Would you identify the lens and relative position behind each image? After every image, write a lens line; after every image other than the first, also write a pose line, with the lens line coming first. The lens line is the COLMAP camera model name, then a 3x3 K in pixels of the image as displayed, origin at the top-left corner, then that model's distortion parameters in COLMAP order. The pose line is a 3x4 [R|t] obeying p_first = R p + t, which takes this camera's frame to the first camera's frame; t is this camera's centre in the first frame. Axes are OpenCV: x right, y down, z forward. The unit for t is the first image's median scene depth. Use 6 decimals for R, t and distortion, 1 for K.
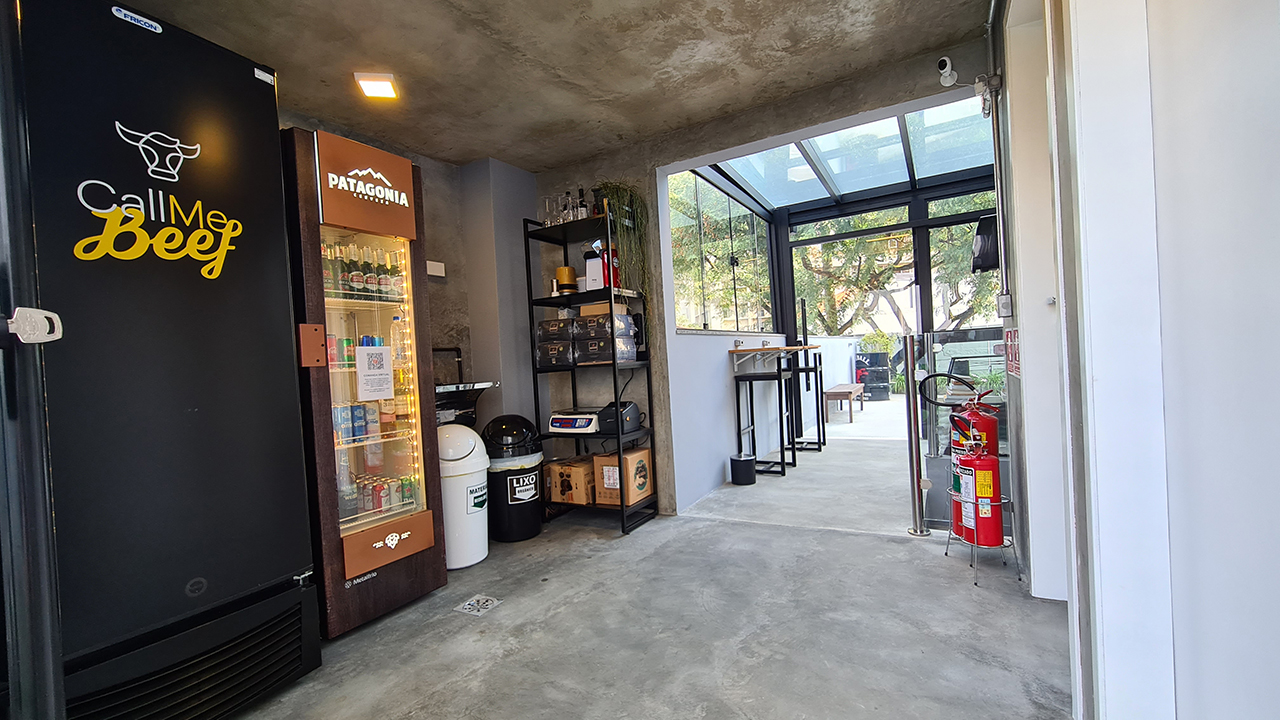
lens RADIAL K [[521.6, 0, 637.5], [0, 521.6, 365.5], [0, 0, 1]] dist [-0.002268, 0.000374]
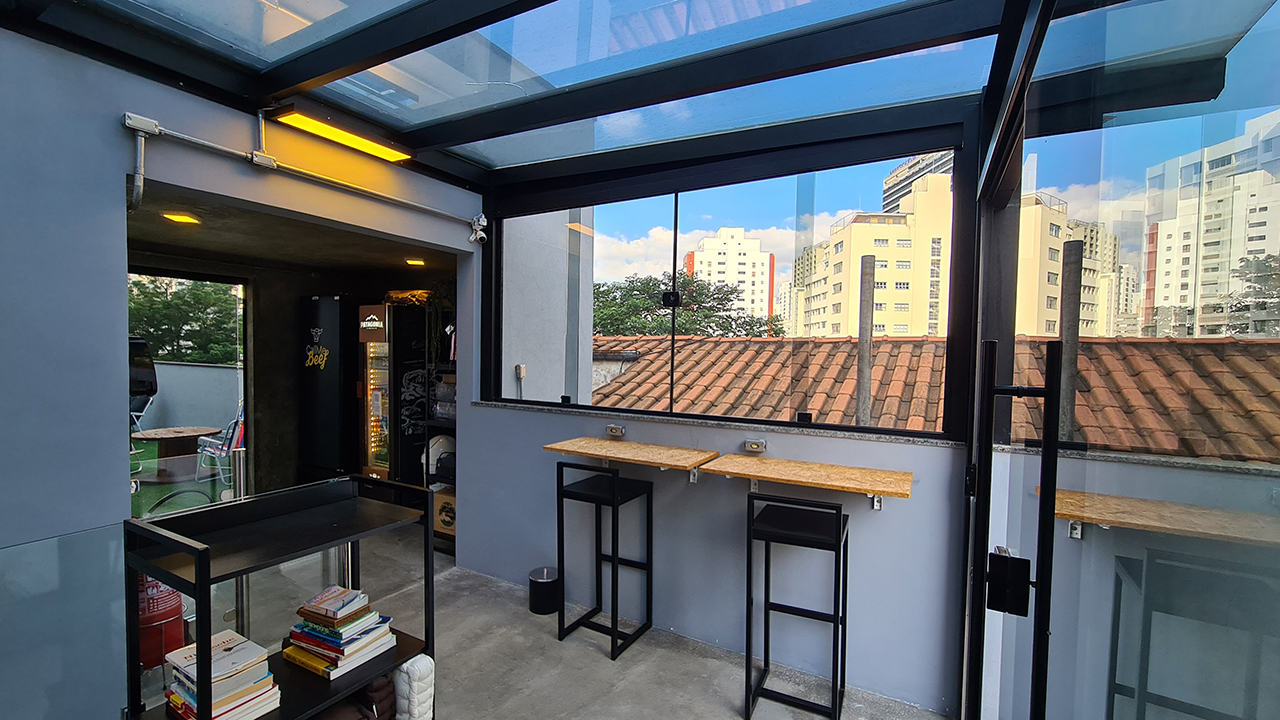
lens RADIAL K [[521.6, 0, 645.2], [0, 521.6, 361.0], [0, 0, 1]] dist [-0.002268, 0.000374]
pose [[0.020896, 0.084298, -0.996221, 1.399368], [-0.030436, 0.996031, 0.083644, -0.308952], [0.999318, 0.028573, 0.023379, 1.650071]]
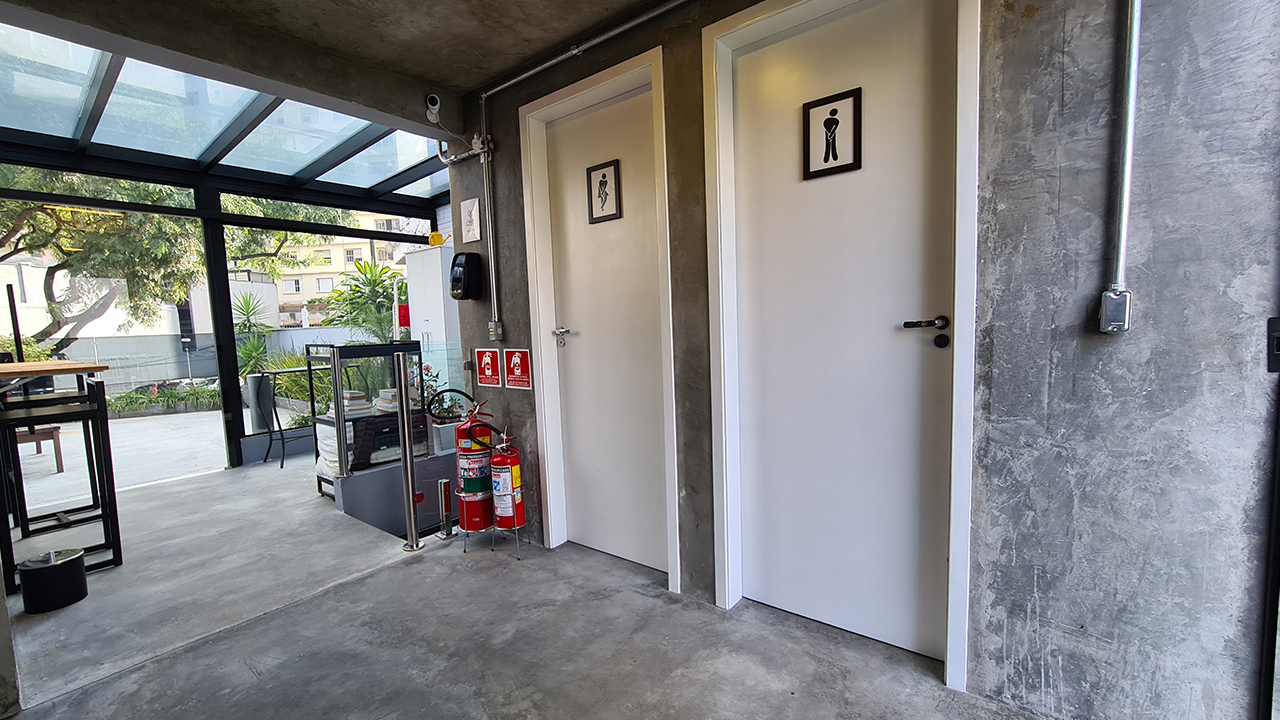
lens RADIAL K [[521.6, 0, 630.8], [0, 521.6, 368.1], [0, 0, 1]] dist [-0.002268, 0.000374]
pose [[0.157491, -0.028526, 0.987108, -0.380967], [0.039302, 0.998972, 0.022599, -0.033857], [-0.986738, 0.035236, 0.158450, 0.402847]]
